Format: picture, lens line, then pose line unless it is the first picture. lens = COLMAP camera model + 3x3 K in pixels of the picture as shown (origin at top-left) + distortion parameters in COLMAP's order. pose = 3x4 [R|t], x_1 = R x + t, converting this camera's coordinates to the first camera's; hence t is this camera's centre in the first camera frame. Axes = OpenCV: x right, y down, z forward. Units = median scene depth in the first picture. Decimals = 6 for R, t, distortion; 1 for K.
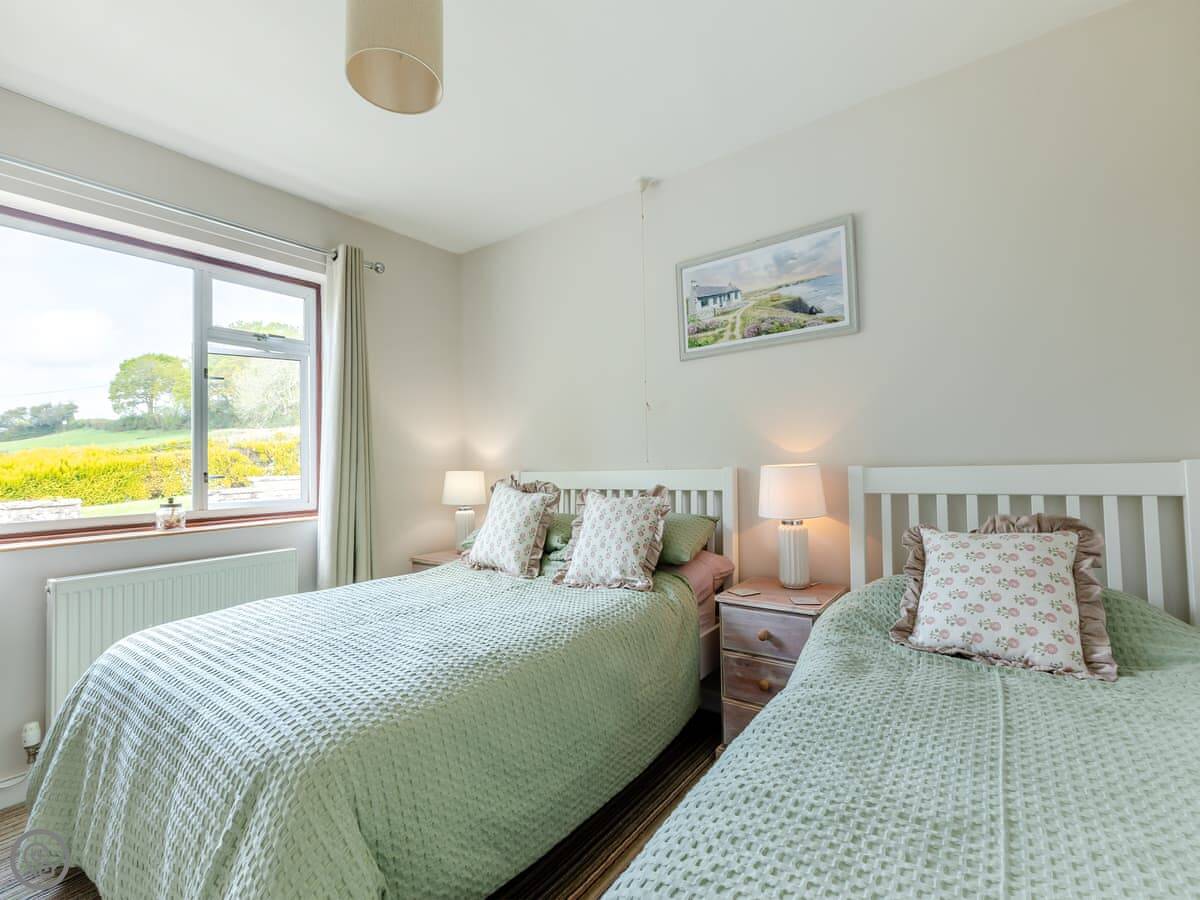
lens RADIAL K [[554.8, 0, 609.8], [0, 554.8, 442.0], [0, 0, 1]] dist [-0.004895, 0.002359]
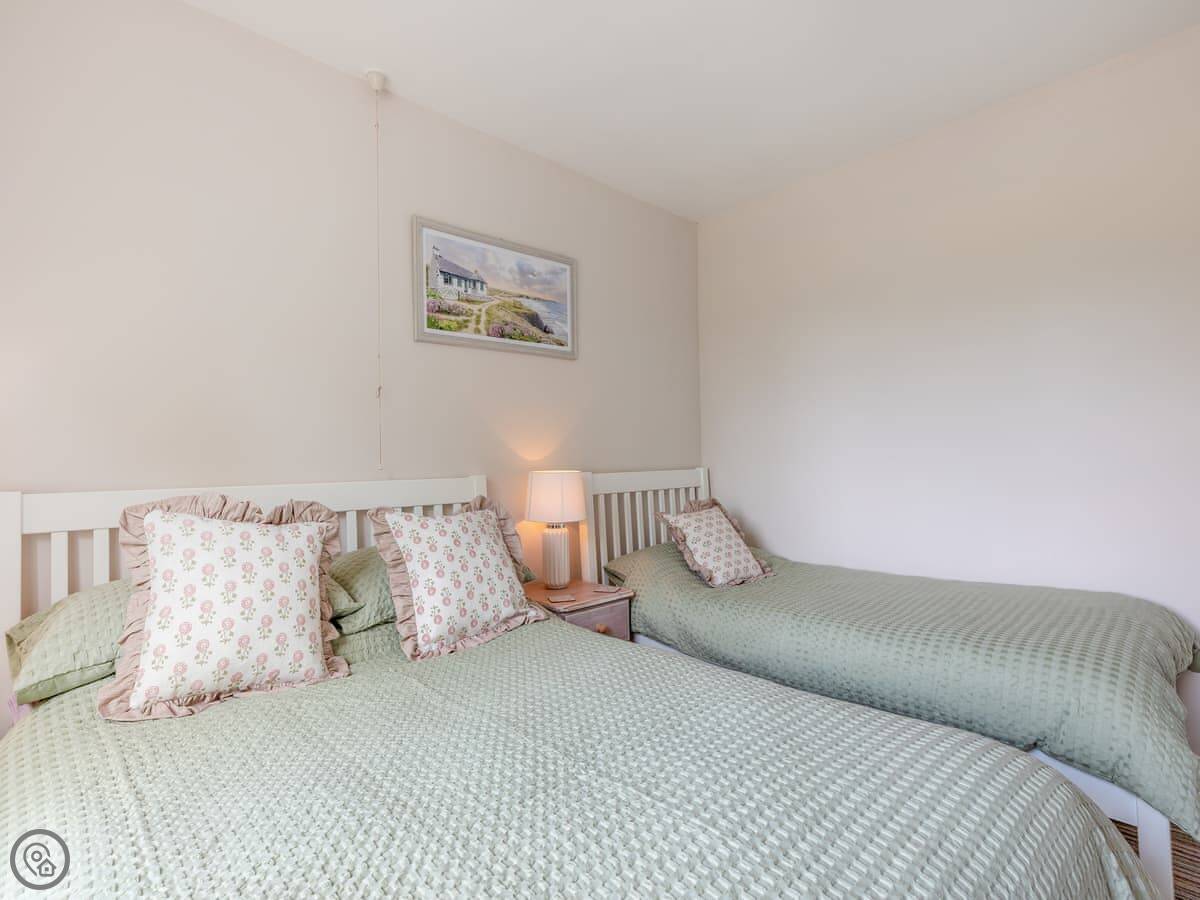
lens RADIAL K [[554.8, 0, 608.4], [0, 554.8, 453.9], [0, 0, 1]] dist [-0.004895, 0.002359]
pose [[0.201324, 0.038935, 0.978750, -0.614366], [-0.015668, 0.999210, -0.036526, 0.040854], [-0.979399, -0.007982, 0.201775, 0.611214]]
